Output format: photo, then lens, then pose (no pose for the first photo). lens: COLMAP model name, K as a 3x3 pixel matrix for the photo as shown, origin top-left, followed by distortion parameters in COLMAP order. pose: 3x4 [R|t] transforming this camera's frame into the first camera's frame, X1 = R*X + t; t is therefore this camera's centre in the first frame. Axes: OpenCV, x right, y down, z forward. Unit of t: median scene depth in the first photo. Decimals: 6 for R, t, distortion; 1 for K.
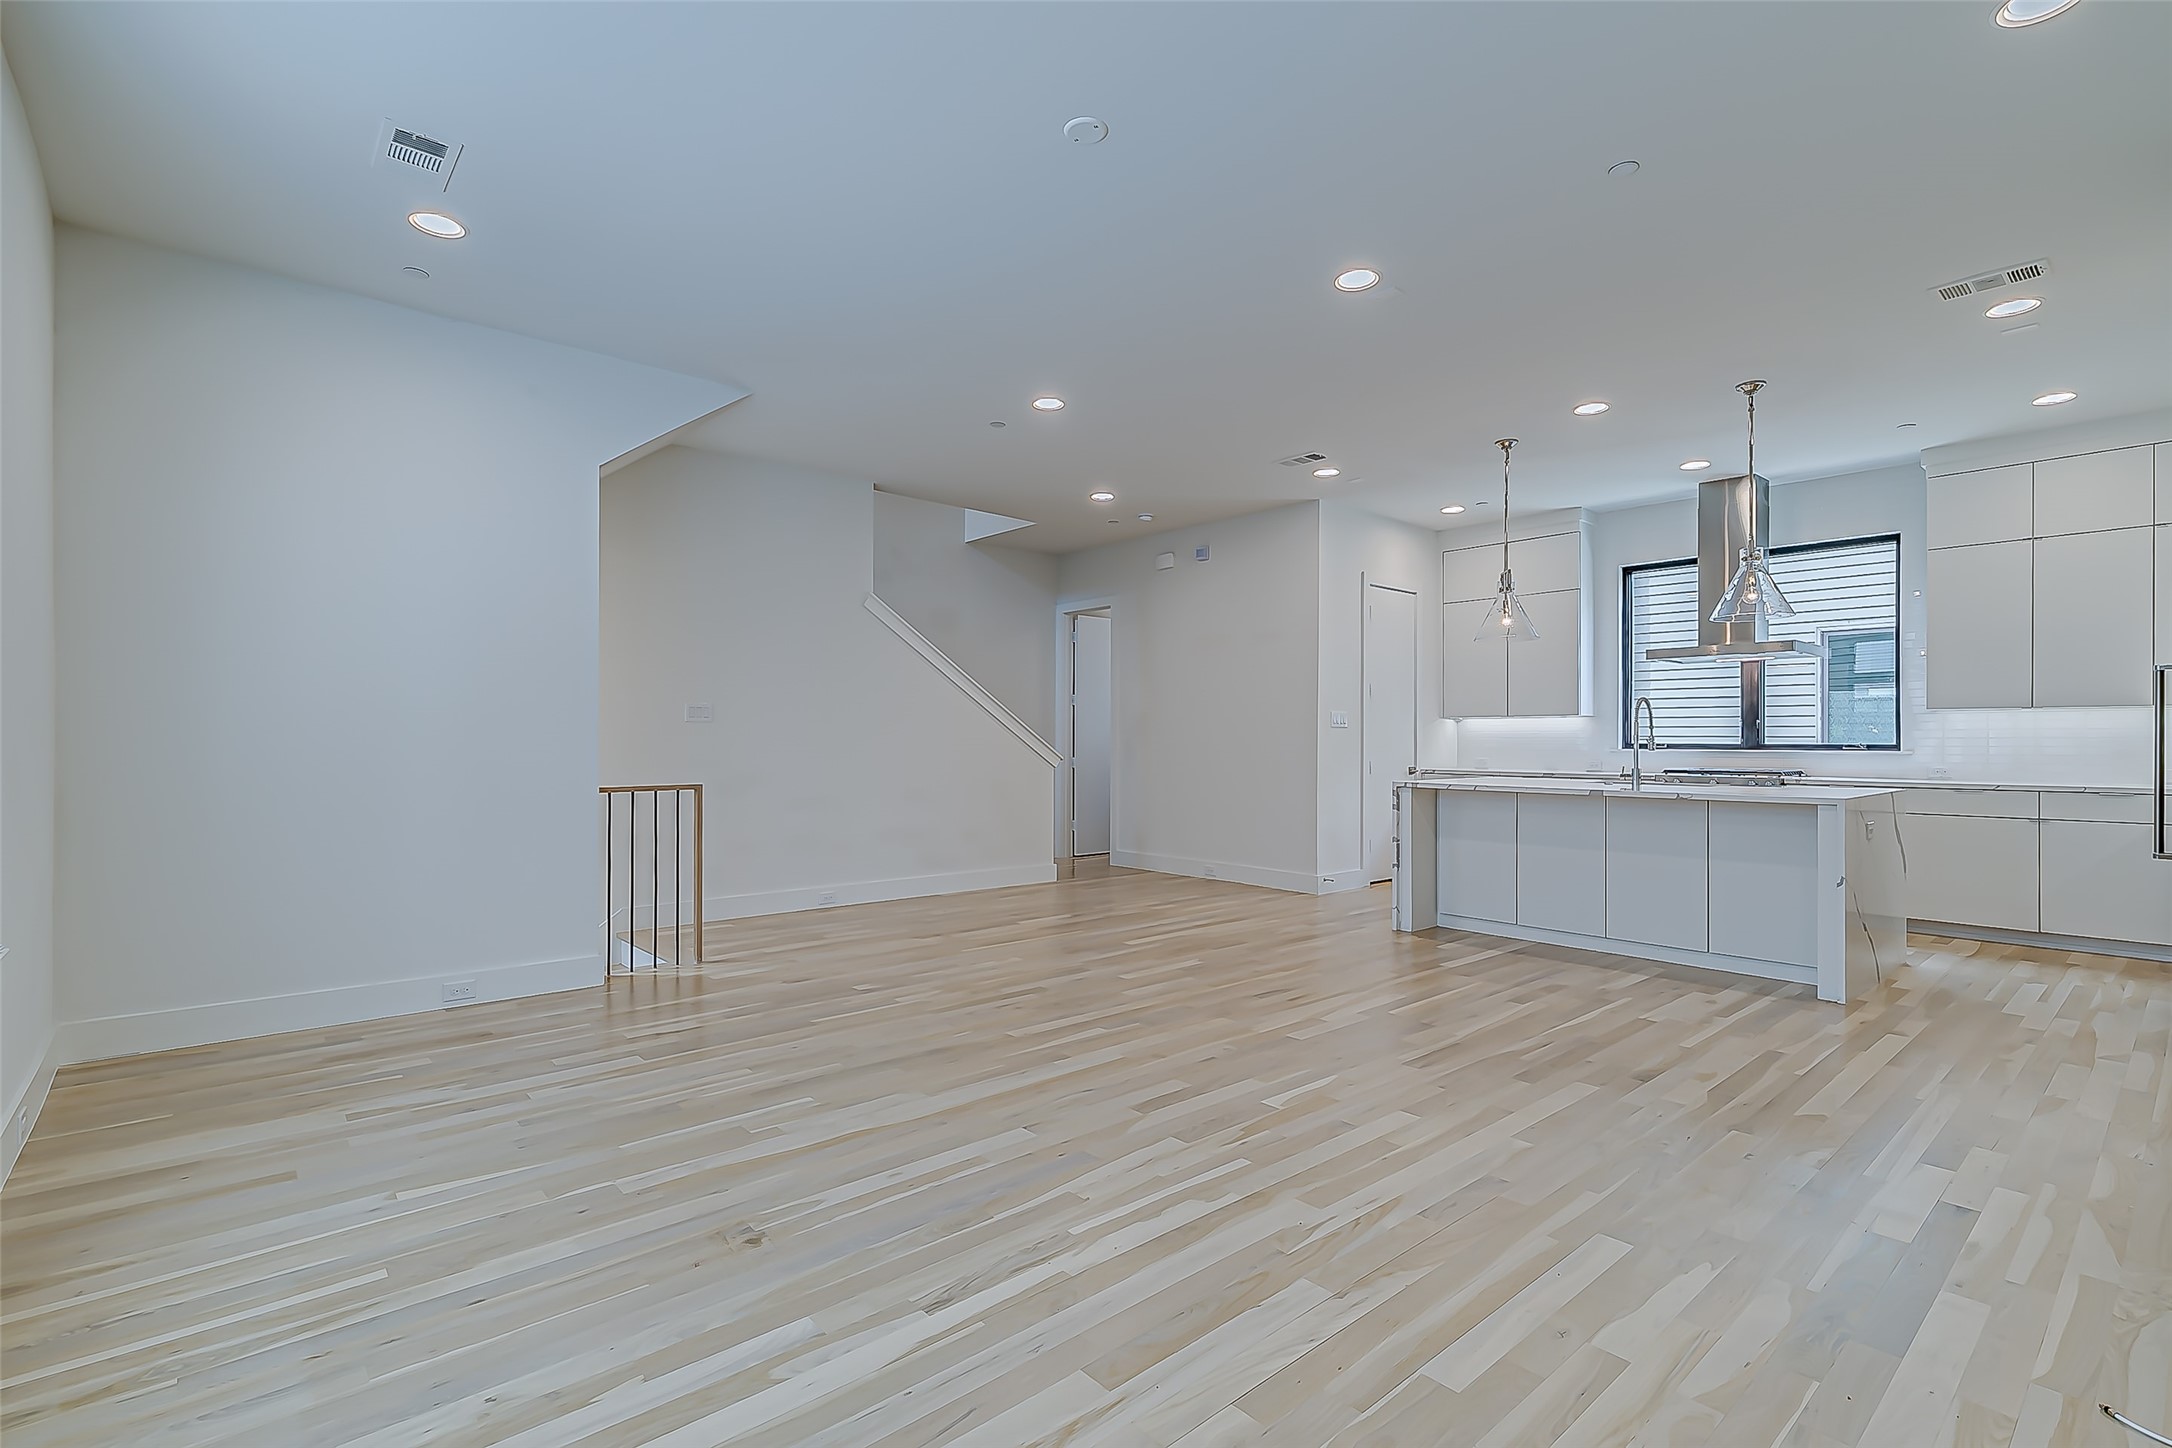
lens RADIAL K [[990.4, 0, 1083.5], [0, 990.4, 736.6], [0, 0, 1]] dist [0.003376, 0.000160]
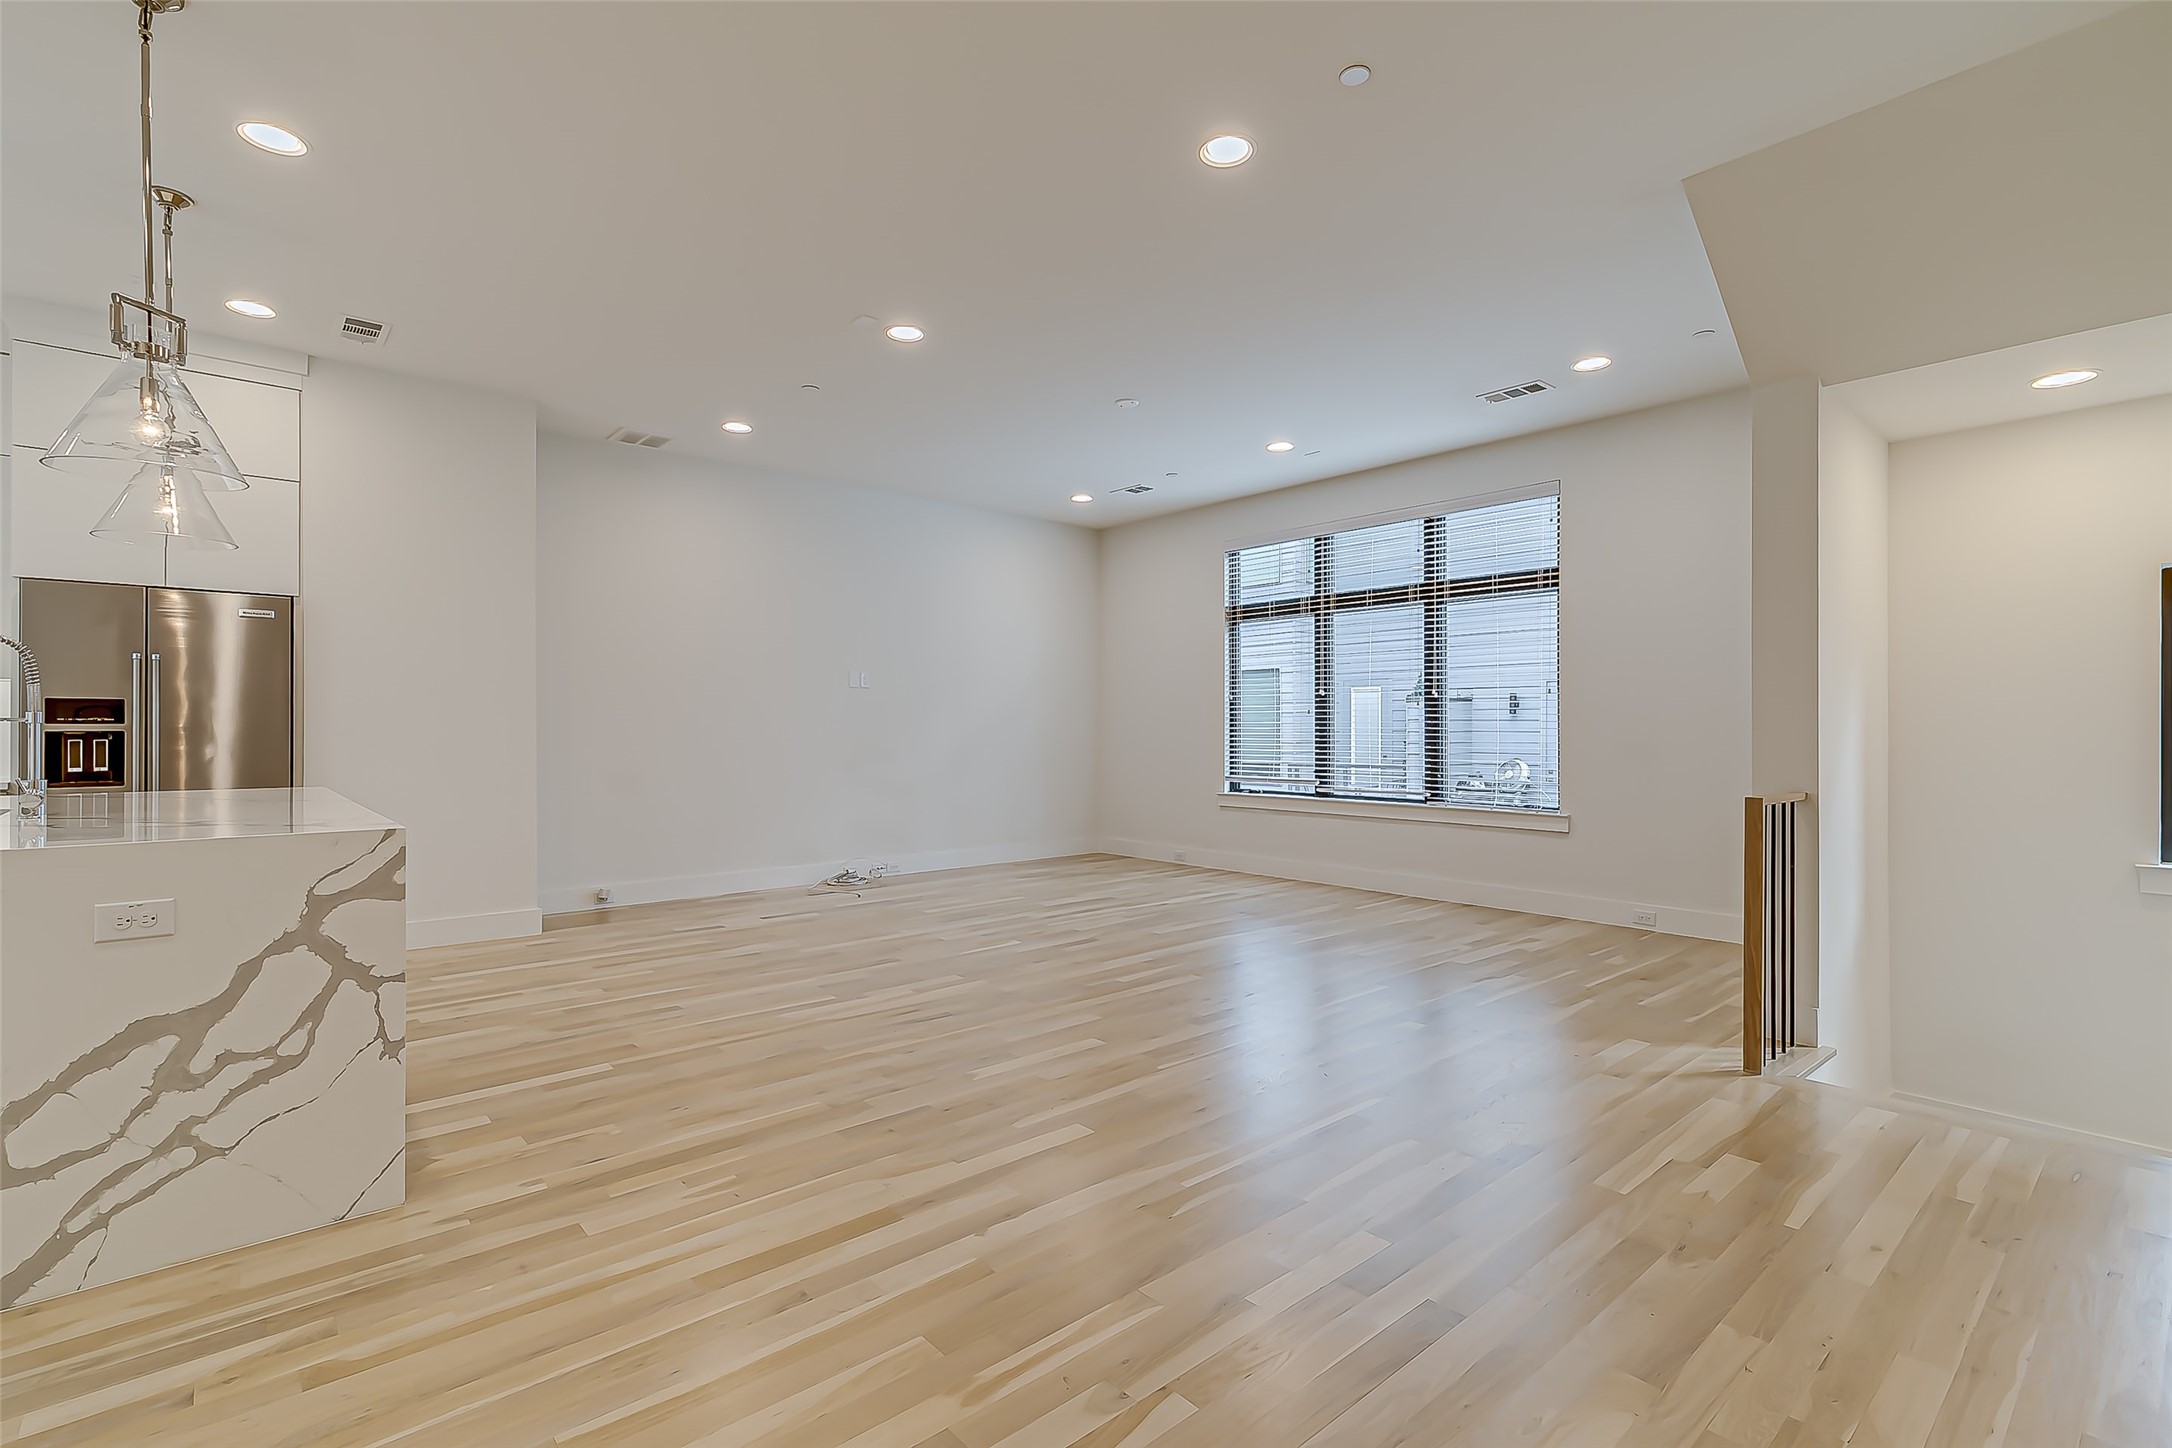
lens RADIAL K [[994.3, 0, 1086.0], [0, 994.3, 724.0], [0, 0, 1]] dist [0.002124, -0.000514]
pose [[-0.999962, -0.005079, -0.007021, 0.036819], [-0.005031, 0.999964, -0.006805, 0.004267], [0.007055, -0.006769, -0.999952, 1.170545]]
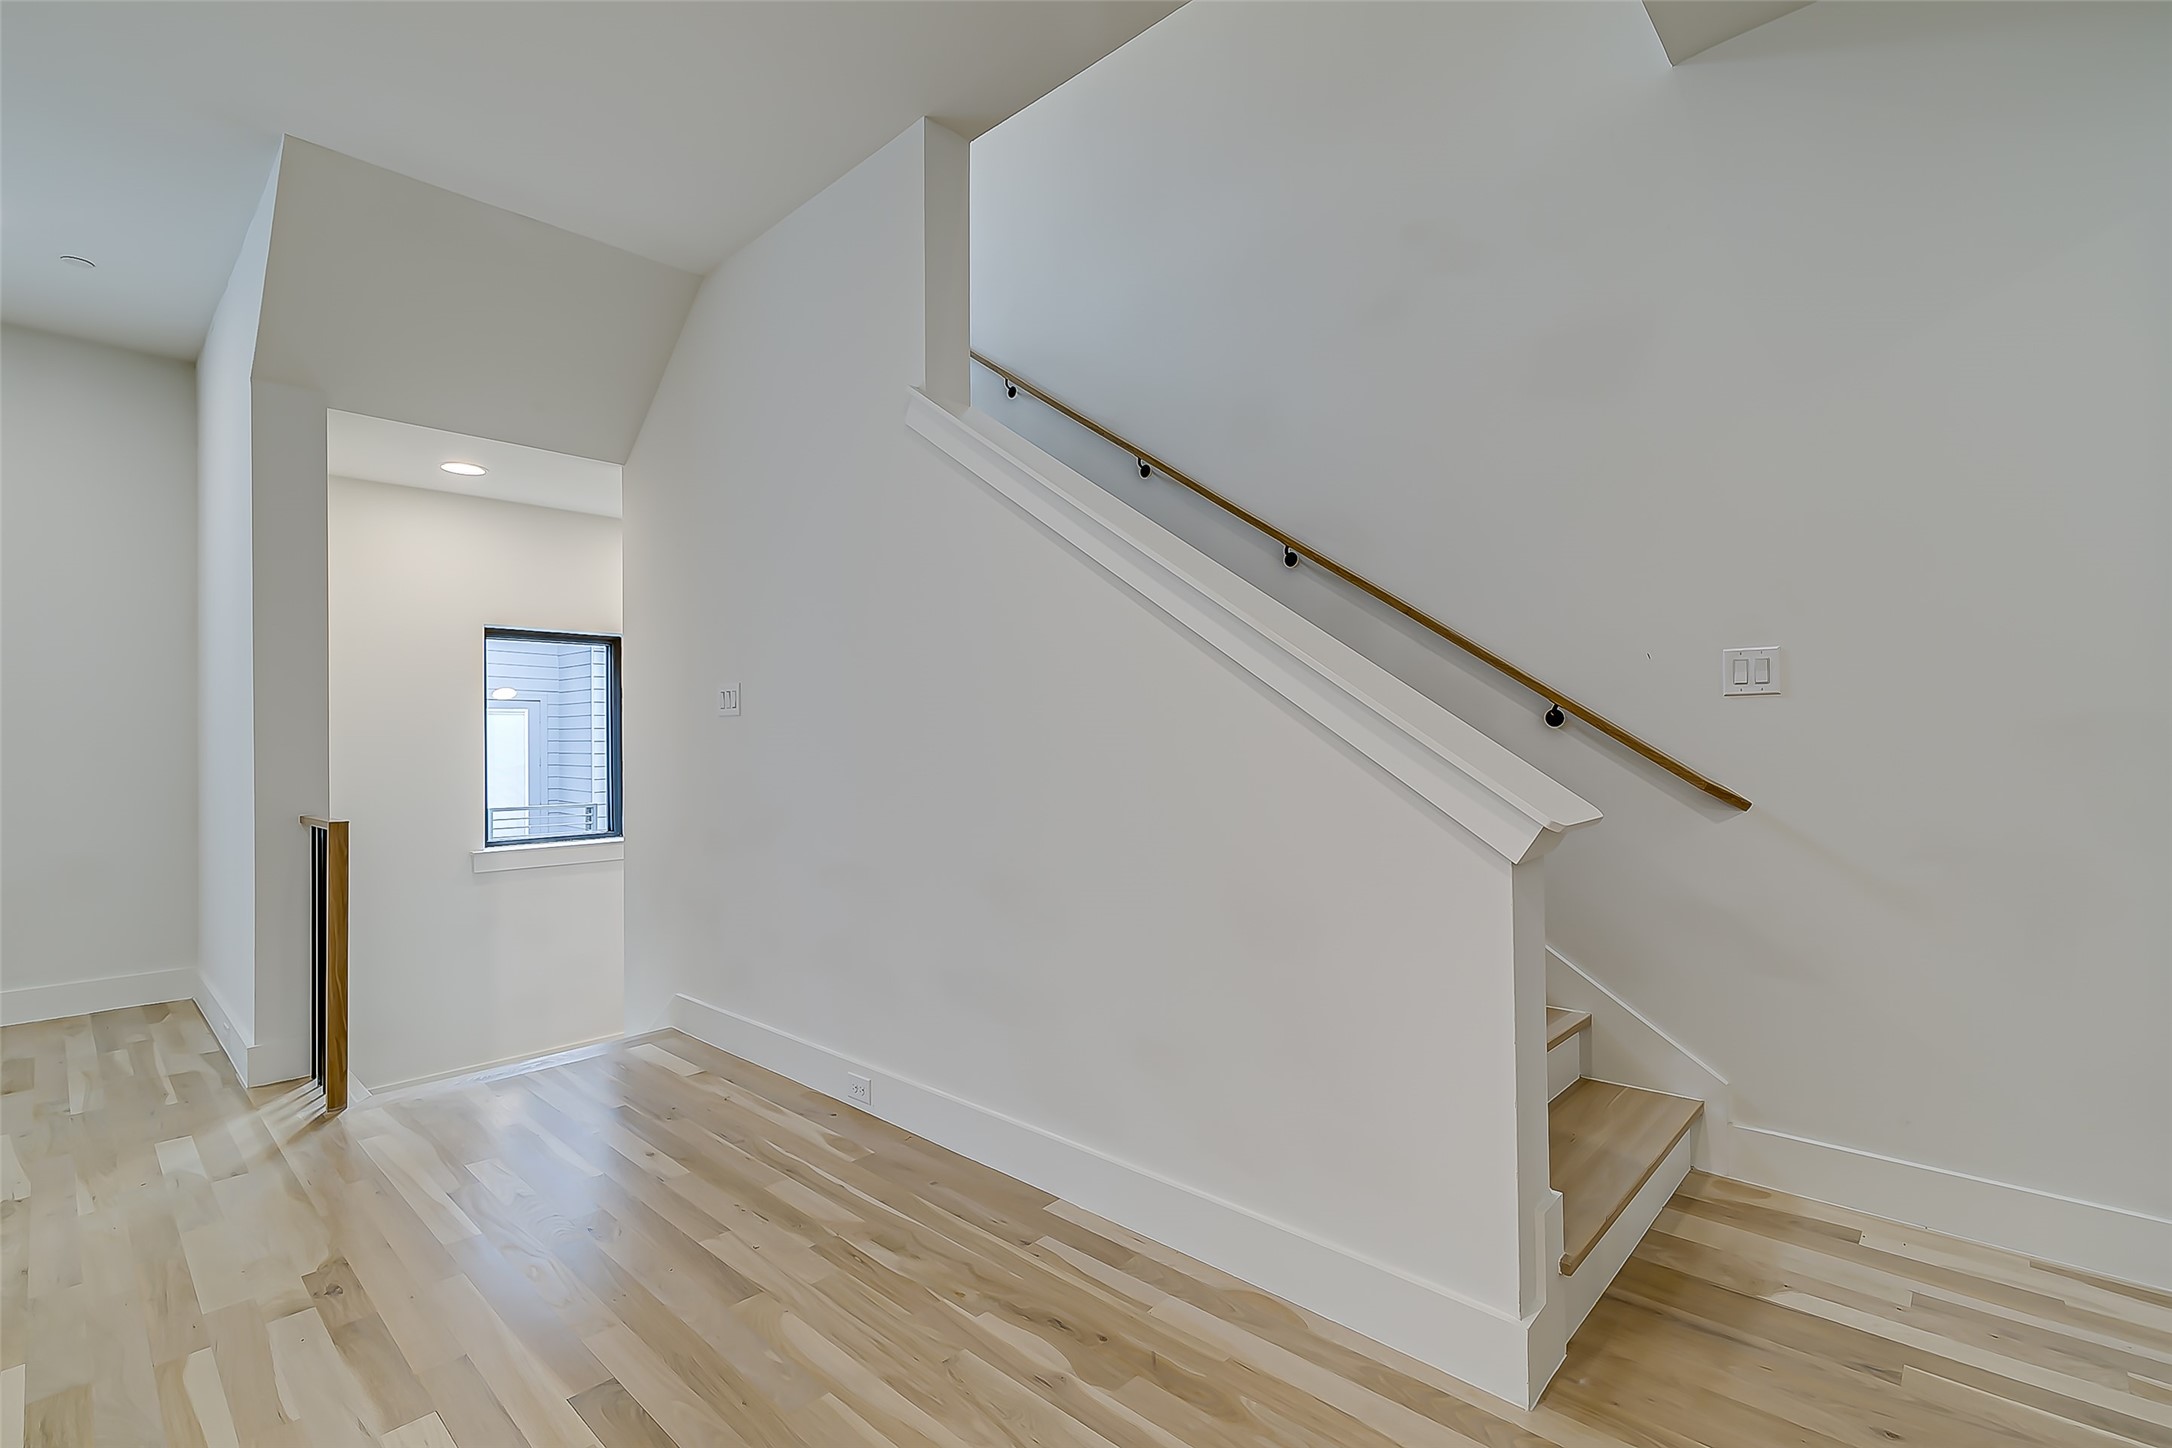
lens RADIAL K [[972.8, 0, 1082.7], [0, 972.8, 734.2], [0, 0, 1]] dist [0.005592, -0.000296]
pose [[0.101454, -0.008599, -0.994803, 0.188772], [0.014729, 0.999866, -0.007141, 0.002561], [0.994731, -0.013928, 0.101567, 0.998726]]
